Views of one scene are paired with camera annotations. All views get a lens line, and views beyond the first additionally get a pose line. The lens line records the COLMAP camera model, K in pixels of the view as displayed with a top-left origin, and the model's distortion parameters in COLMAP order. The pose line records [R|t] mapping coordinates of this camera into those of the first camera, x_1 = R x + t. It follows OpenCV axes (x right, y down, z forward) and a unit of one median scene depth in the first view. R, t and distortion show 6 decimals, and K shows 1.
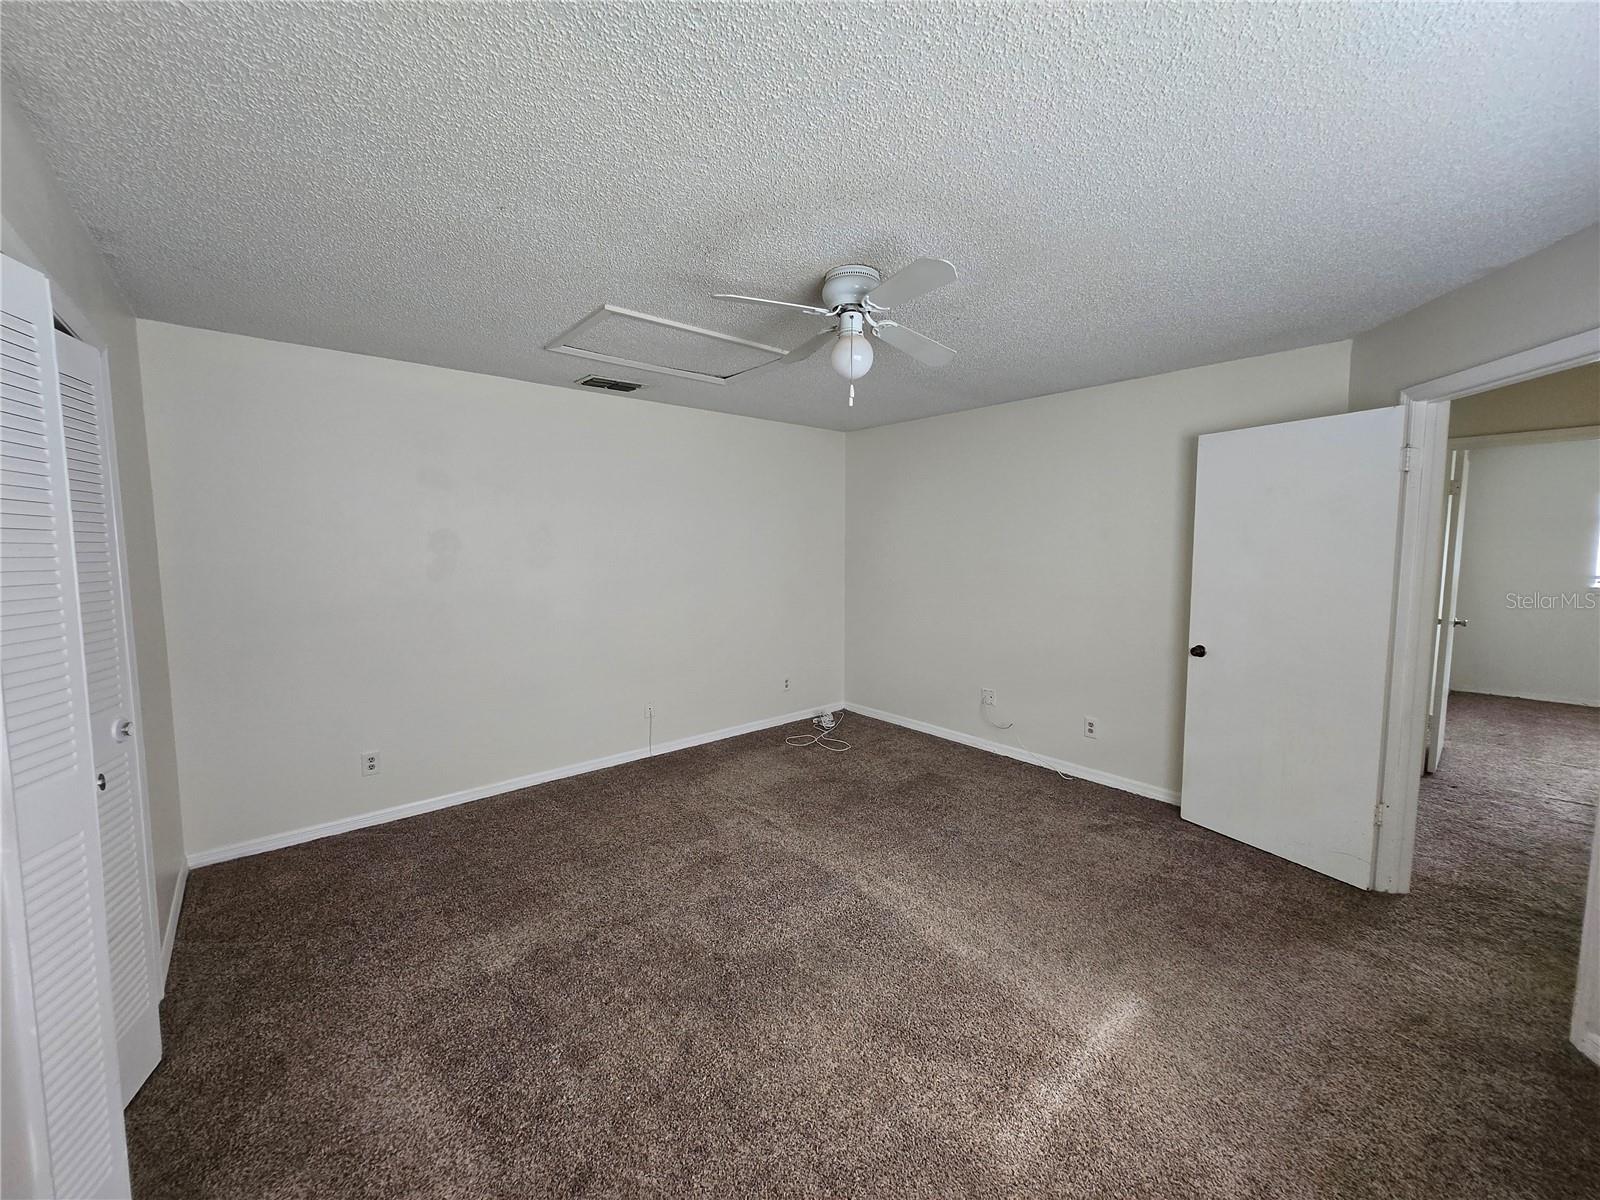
lens RADIAL K [[626.1, 0, 797.4], [0, 626.1, 595.3], [0, 0, 1]] dist [0.000597, -0.000494]
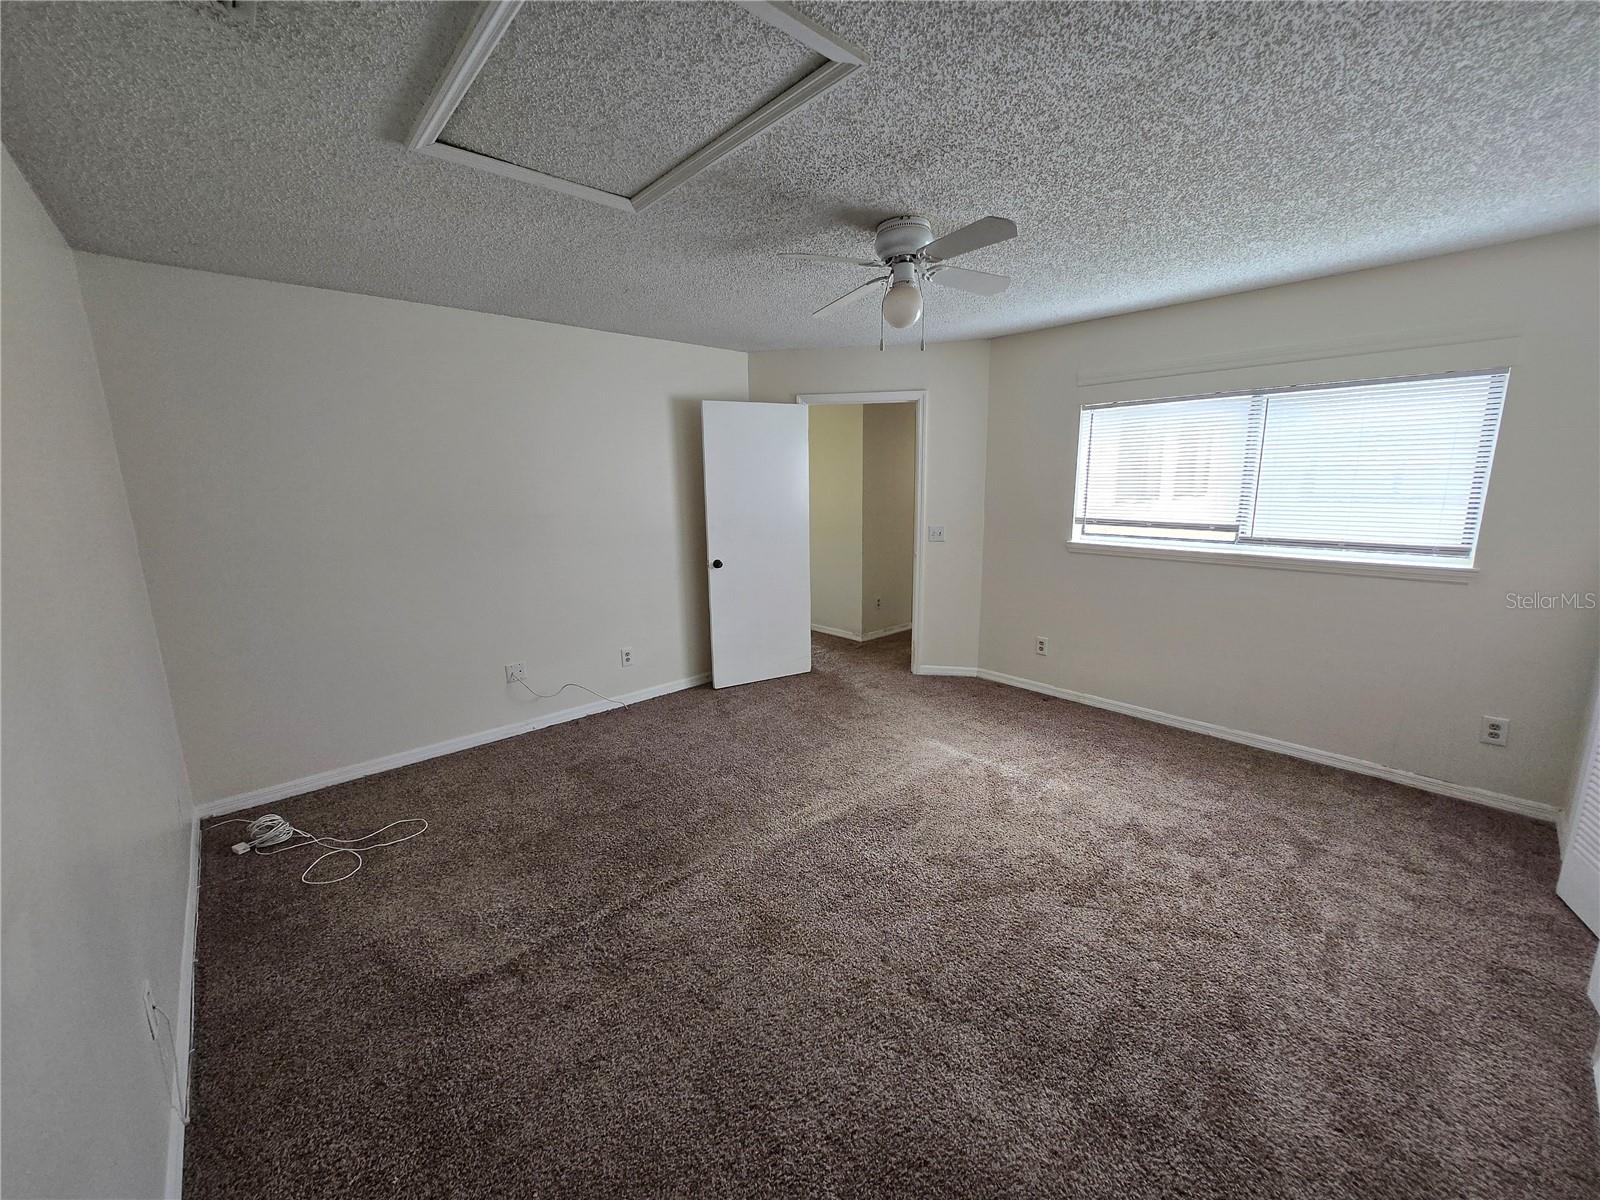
lens RADIAL K [[626.1, 0, 797.4], [0, 626.1, 595.3], [0, 0, 1]] dist [0.000597, -0.000494]
pose [[-0.033796, -0.192964, 0.980624, -0.658462], [0.098317, 0.975783, 0.195400, -0.086462], [-0.994581, 0.103016, -0.014006, 0.783951]]
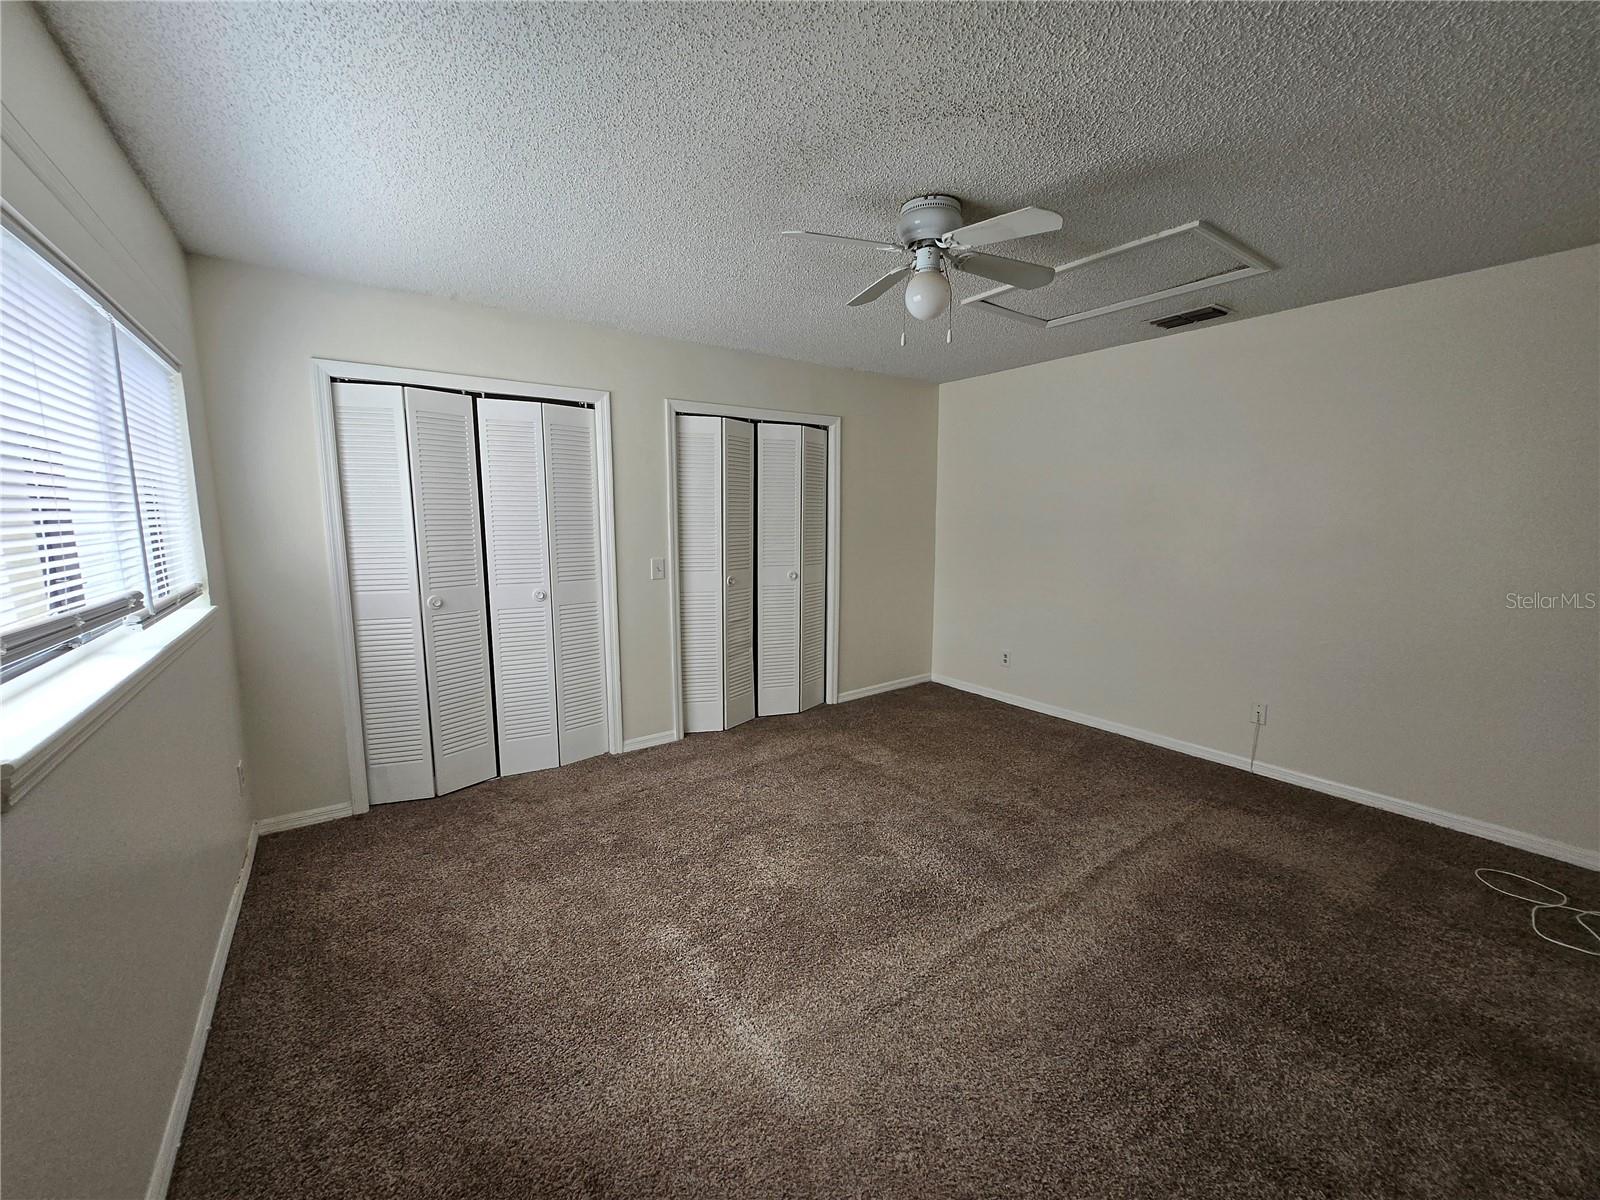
lens RADIAL K [[593.5, 0, 800.0], [0, 593.5, 600.0], [0, 0, 1]] dist [0.000348, -0.000056]
pose [[-0.057276, 0.147734, -0.987367, 0.645522], [-0.084502, 0.984724, 0.152241, -0.029966], [0.994776, 0.092154, -0.043918, 0.561376]]
